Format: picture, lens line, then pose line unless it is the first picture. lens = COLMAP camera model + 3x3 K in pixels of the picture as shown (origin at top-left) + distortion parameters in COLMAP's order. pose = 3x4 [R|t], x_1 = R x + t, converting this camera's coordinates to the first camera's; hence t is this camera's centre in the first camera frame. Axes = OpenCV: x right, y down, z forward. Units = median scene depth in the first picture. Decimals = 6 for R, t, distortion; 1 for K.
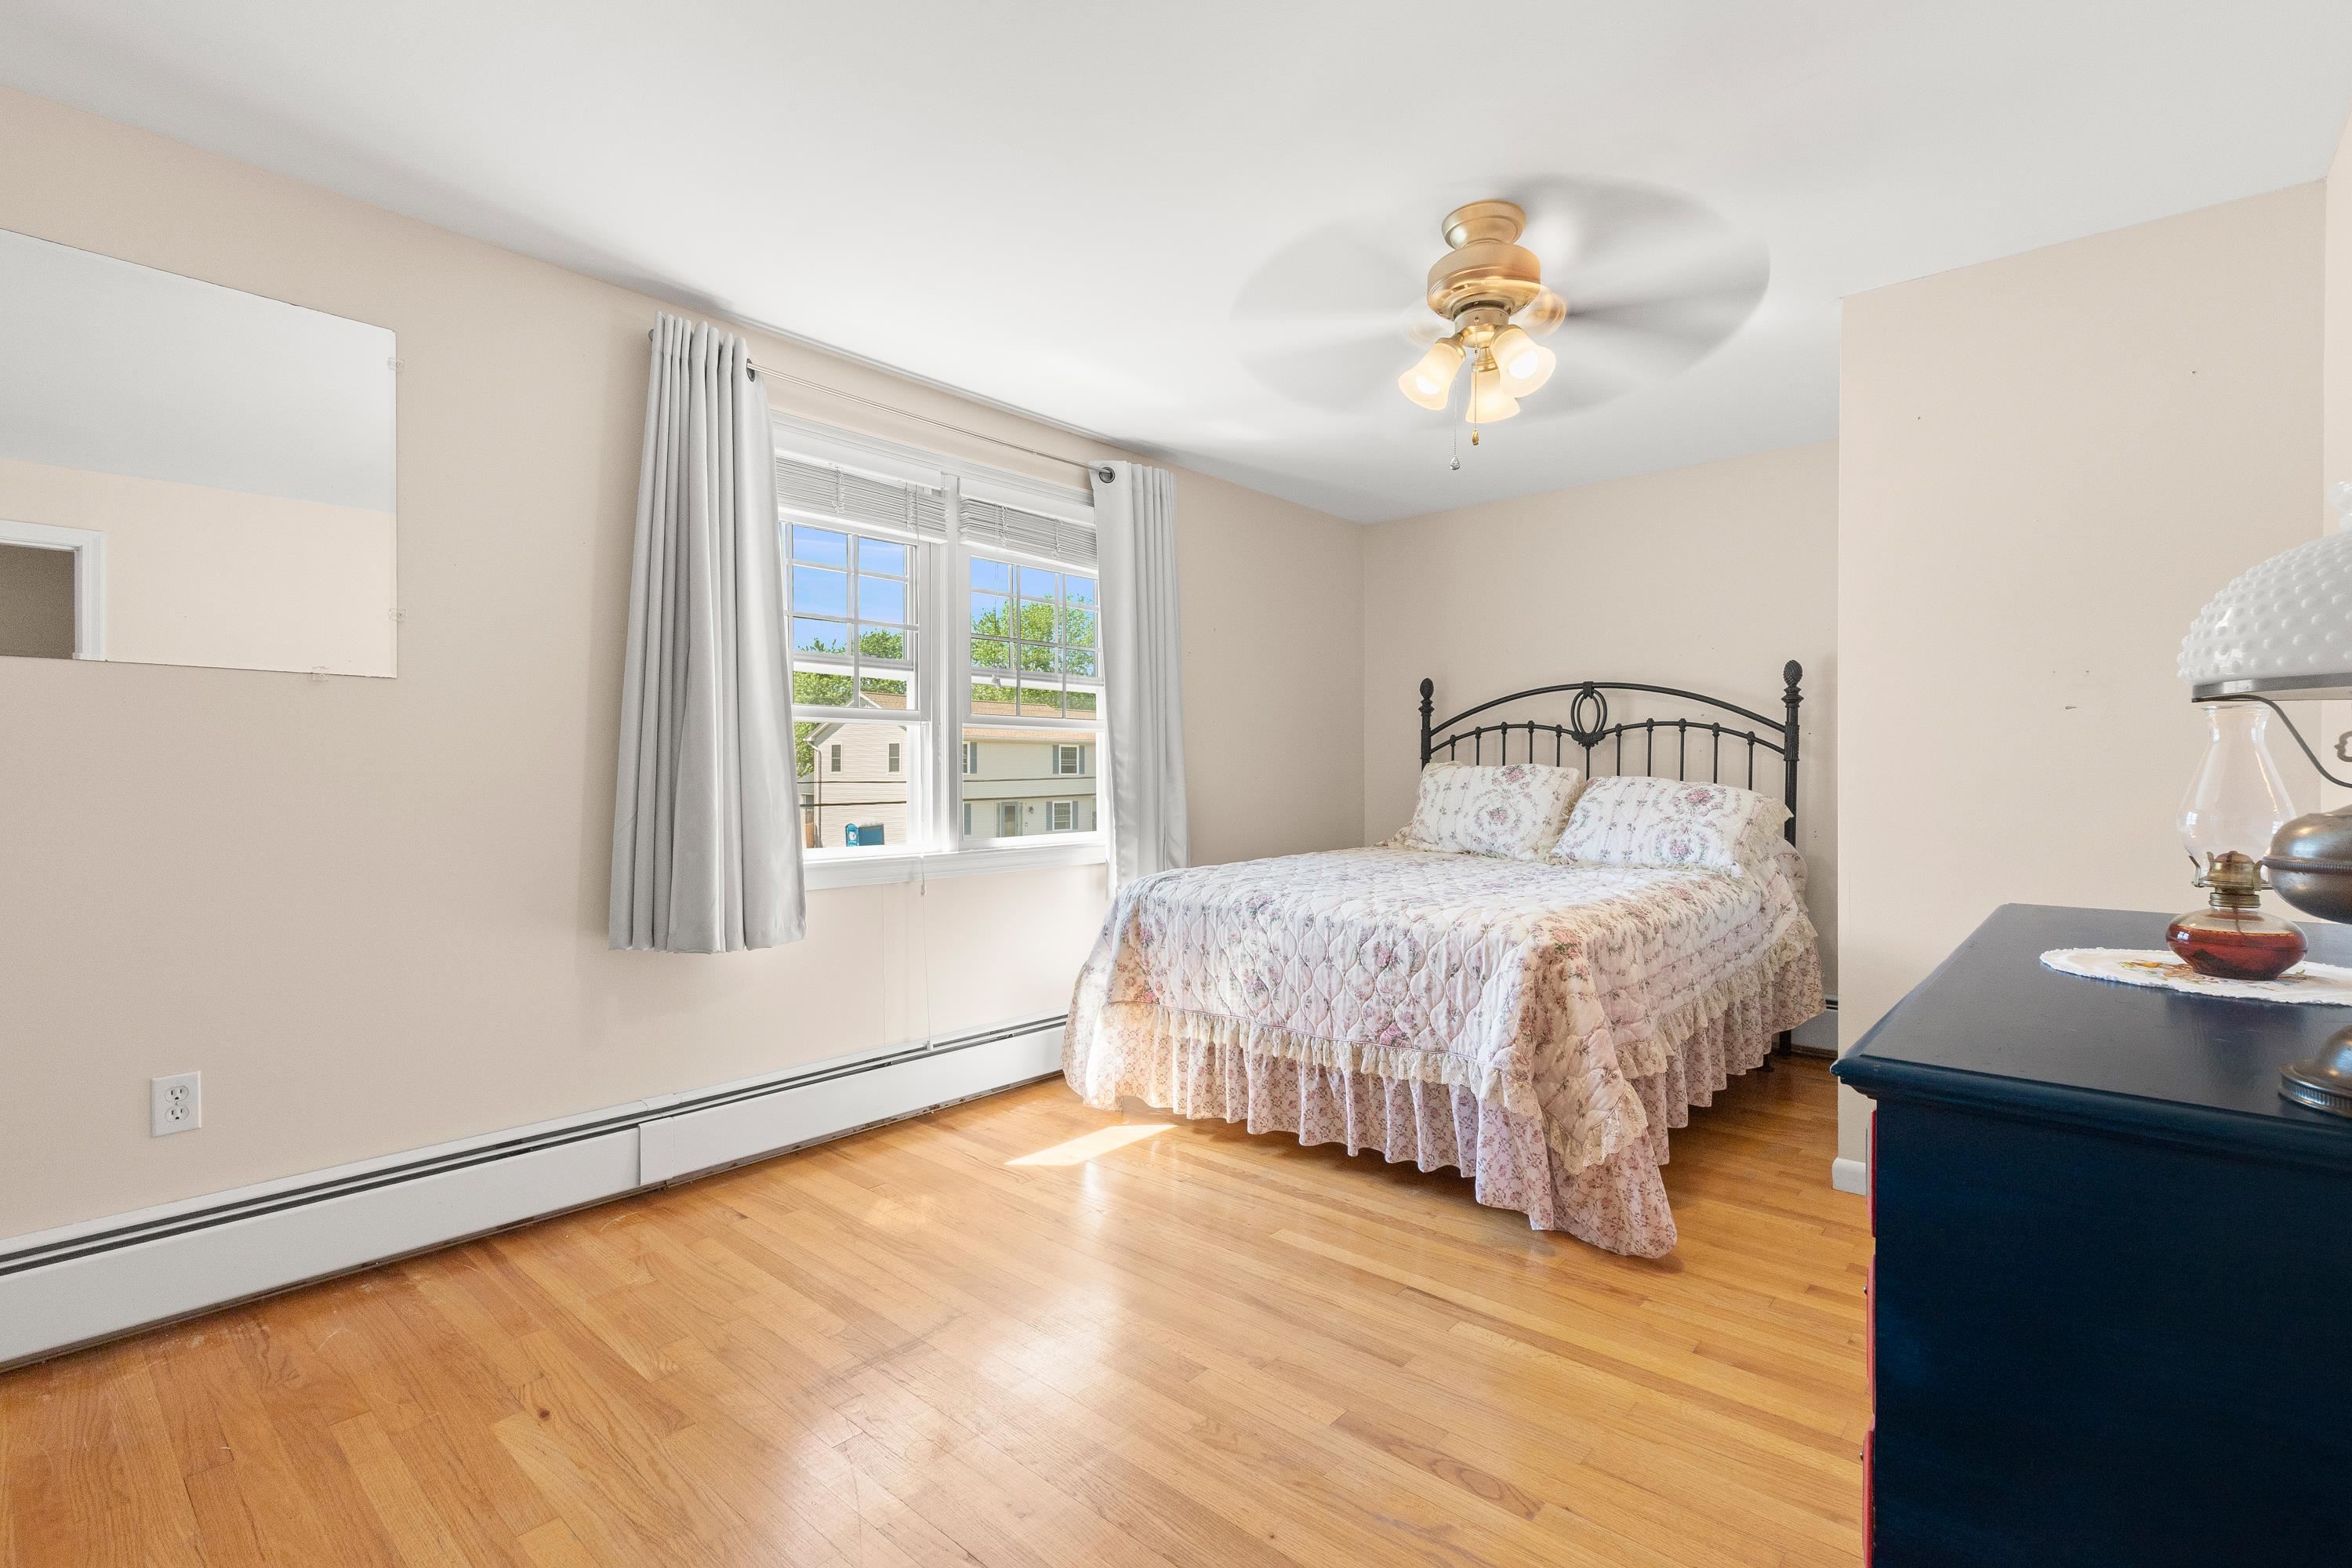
lens RADIAL K [[1073.9, 0, 1191.6], [0, 1073.9, 775.1], [0, 0, 1]] dist [0.001620, 0.001210]
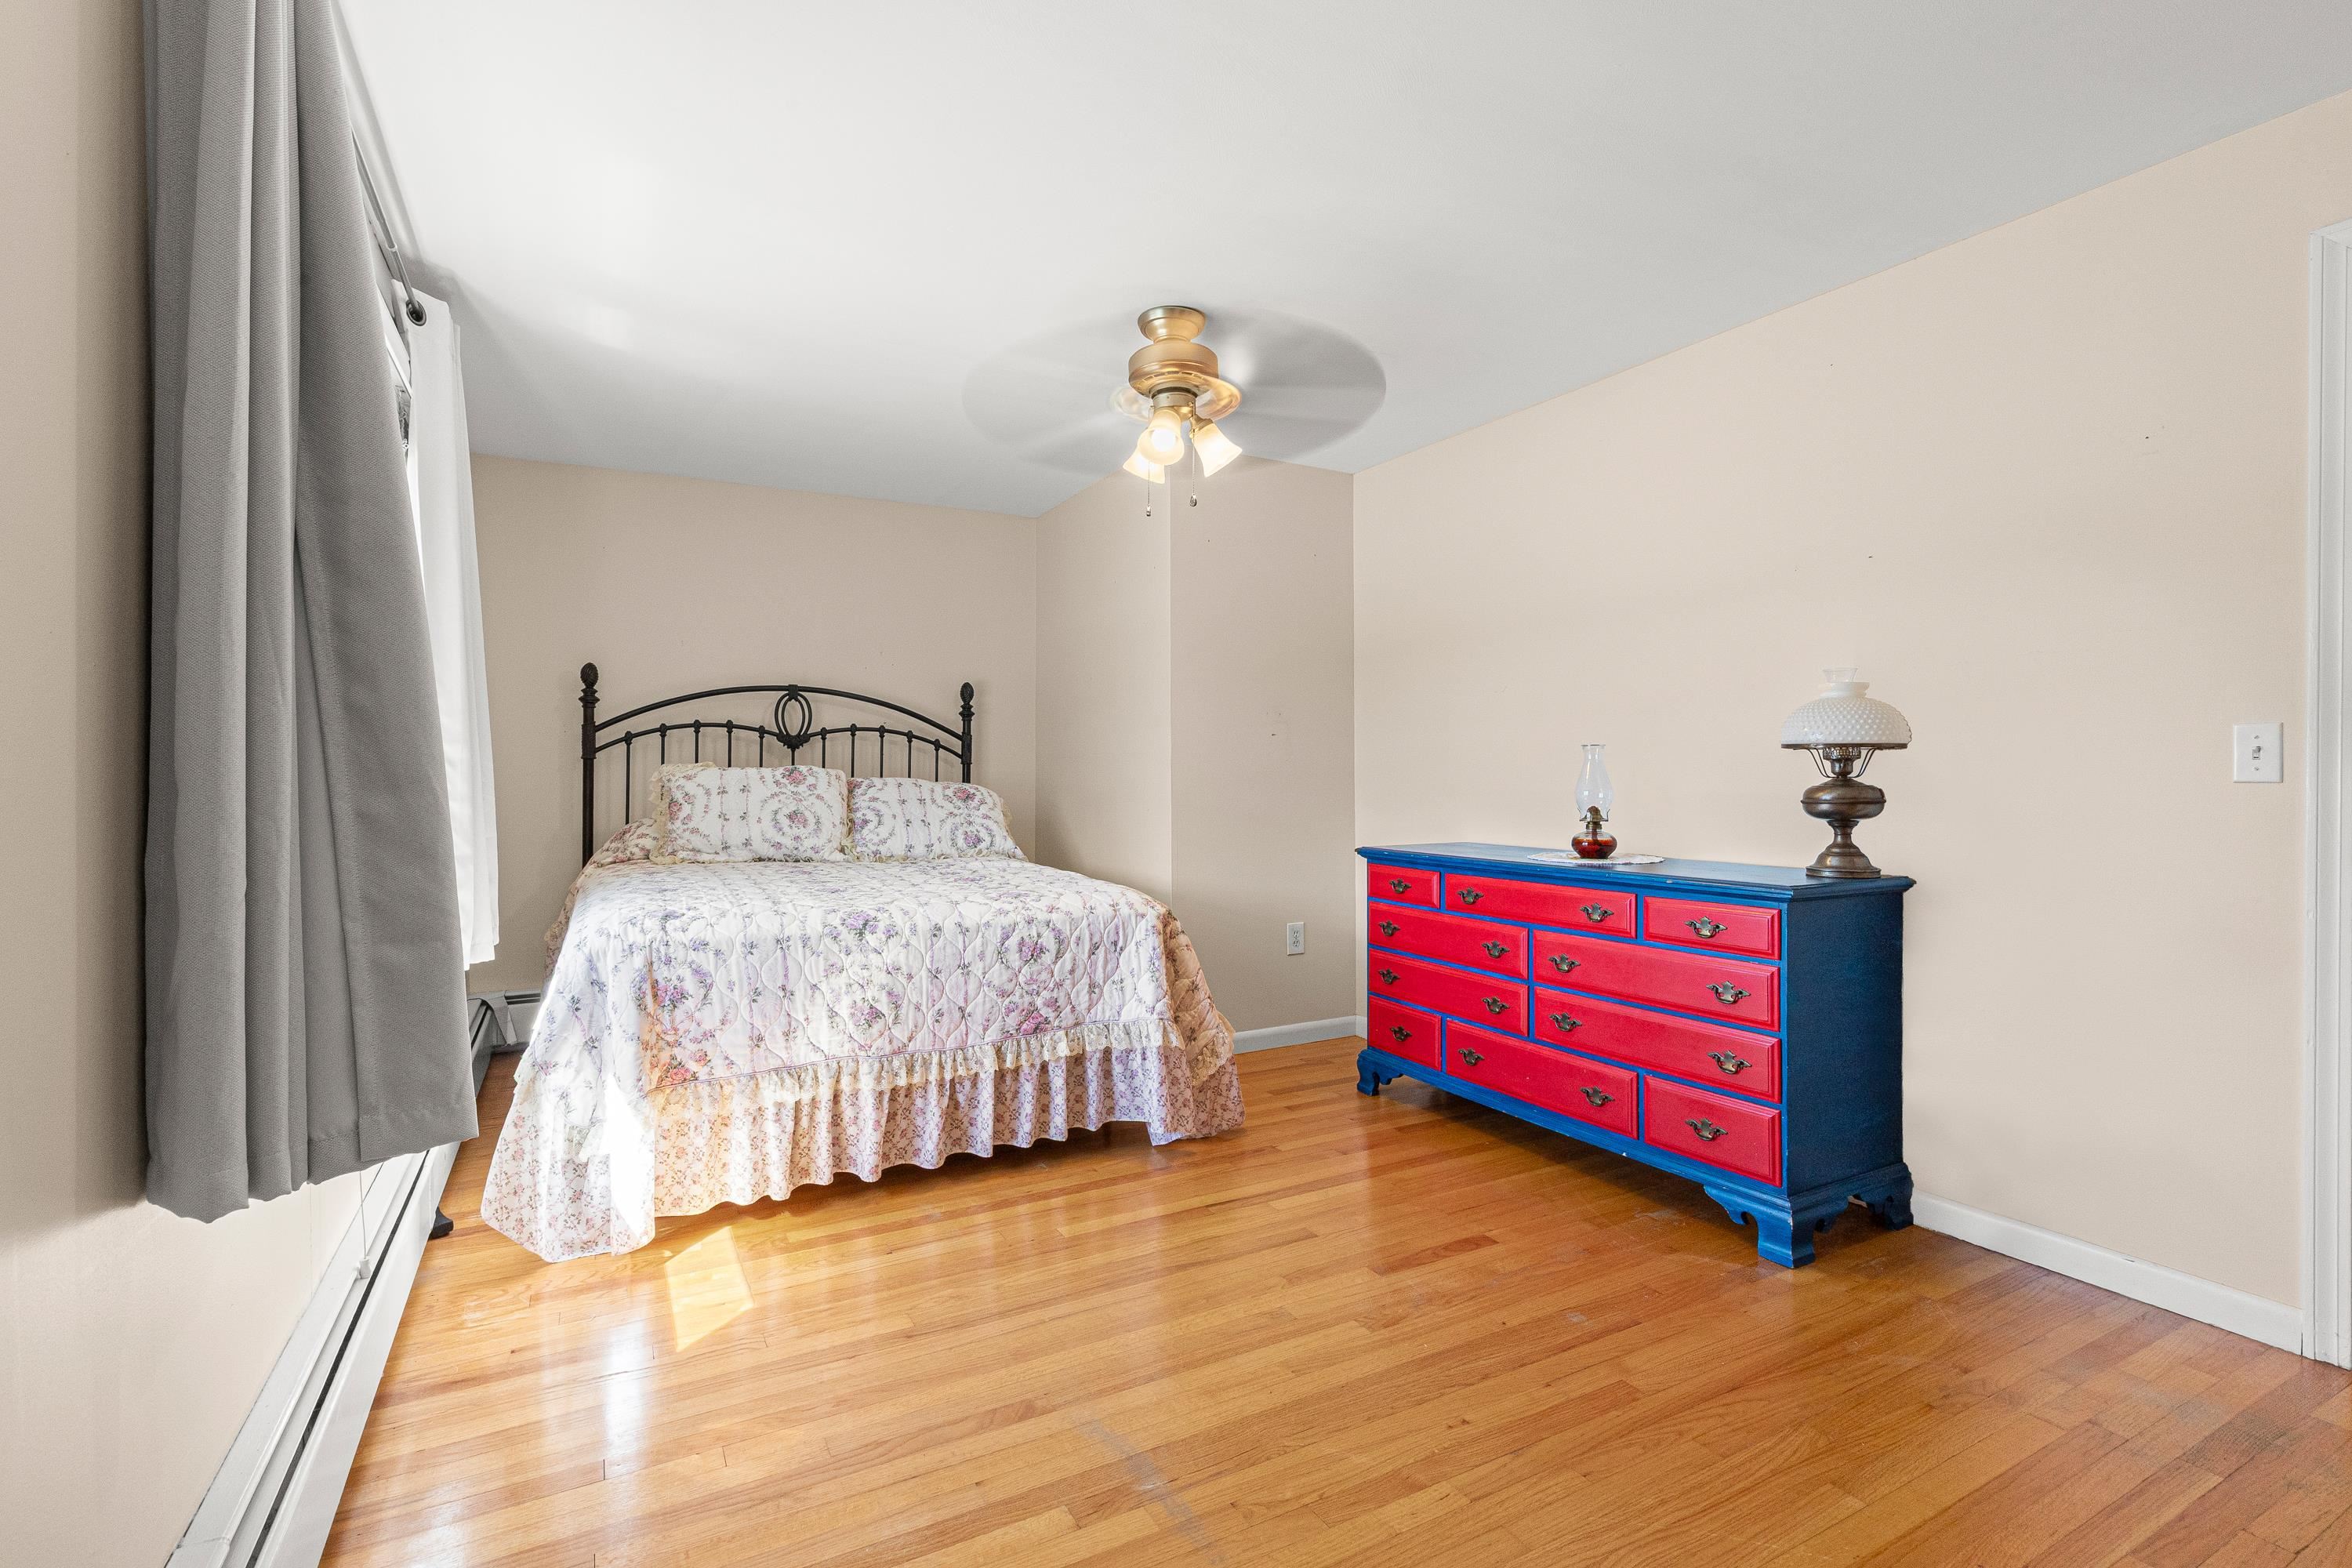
lens RADIAL K [[1073.9, 0, 1186.1], [0, 1073.9, 779.8], [0, 0, 1]] dist [0.001620, 0.001210]
pose [[0.349606, -0.007723, 0.936865, -0.658149], [0.005490, 0.999966, 0.006194, -0.001941], [-0.936881, 0.002978, 0.349637, 0.433714]]
